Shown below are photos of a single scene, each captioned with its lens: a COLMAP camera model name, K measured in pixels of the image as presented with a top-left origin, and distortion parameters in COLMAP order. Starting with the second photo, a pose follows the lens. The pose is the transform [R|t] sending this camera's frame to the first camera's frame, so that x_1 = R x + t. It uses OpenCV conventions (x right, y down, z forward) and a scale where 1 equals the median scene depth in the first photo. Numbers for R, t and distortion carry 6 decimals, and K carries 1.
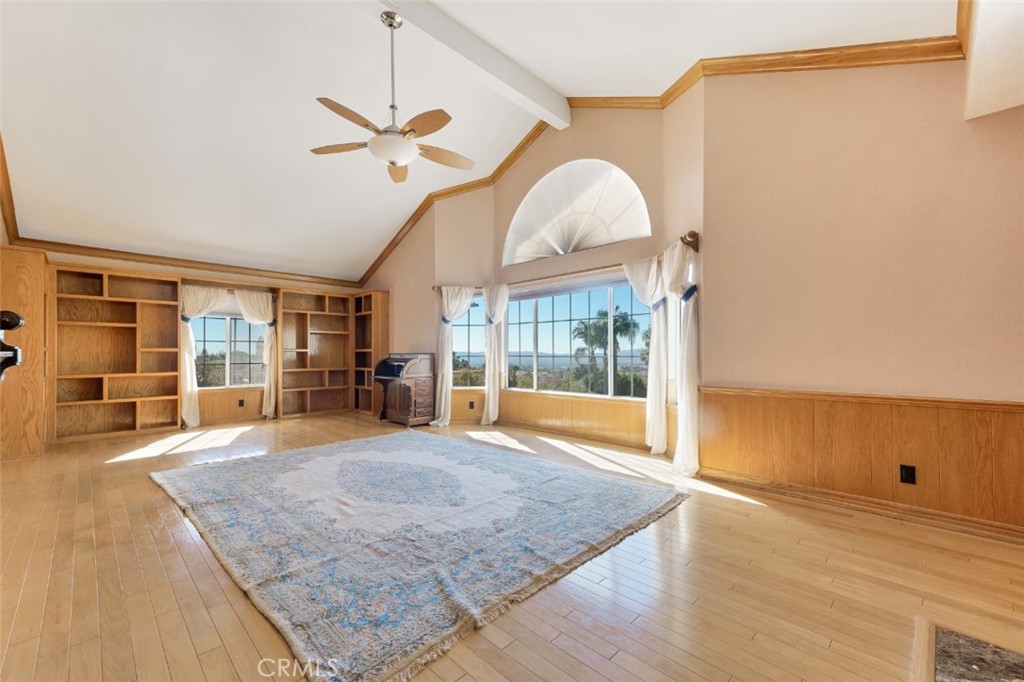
lens RADIAL K [[421.1, 0, 513.5], [0, 421.1, 349.2], [0, 0, 1]] dist [0.034566, -0.000334]
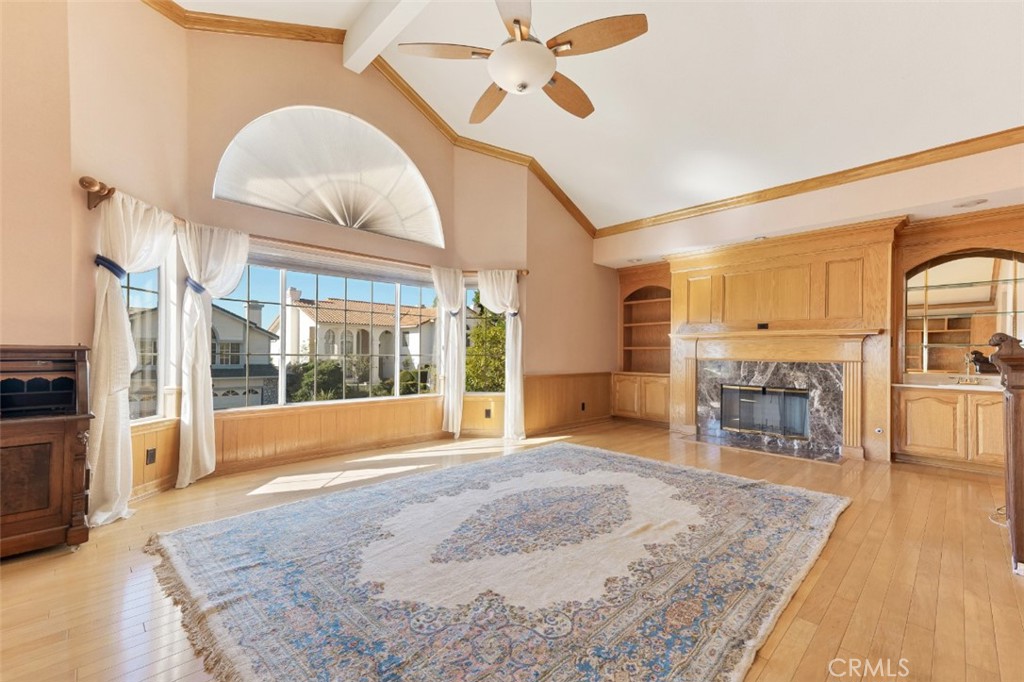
lens RADIAL K [[421.1, 0, 512.5], [0, 421.1, 348.5], [0, 0, 1]] dist [0.034566, -0.000334]
pose [[0.017476, 0.012544, 0.999769, -0.810572], [-0.021286, 0.999699, -0.012171, 0.009294], [-0.999621, -0.021068, 0.017738, 0.805483]]
